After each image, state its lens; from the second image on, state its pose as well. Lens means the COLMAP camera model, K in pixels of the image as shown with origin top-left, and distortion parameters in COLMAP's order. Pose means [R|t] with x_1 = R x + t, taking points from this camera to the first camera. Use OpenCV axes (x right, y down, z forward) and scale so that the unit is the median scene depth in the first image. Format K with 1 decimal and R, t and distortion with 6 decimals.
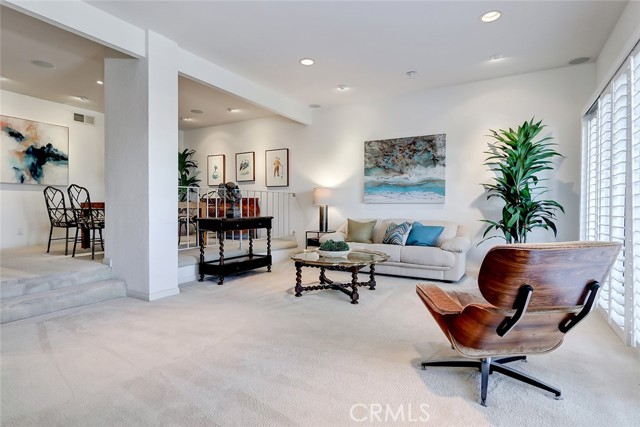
lens RADIAL K [[338.8, 0, 320.0], [0, 338.8, 213.5], [0, 0, 1]] dist [0.000332, -0.000025]
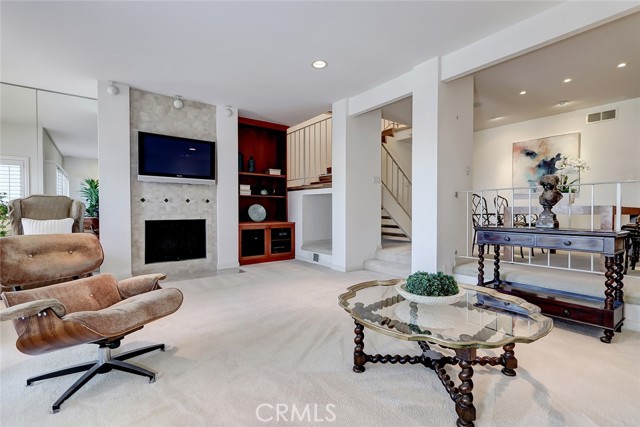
lens RADIAL K [[295.1, 0, 320.0], [0, 295.1, 213.5], [0, 0, 1]] dist [0.003205, 0.000327]
pose [[-0.390655, 0.007821, -0.920504, 0.477575], [-0.021820, 0.999604, 0.017754, -0.021333], [0.920279, 0.027021, -0.390330, 0.876192]]
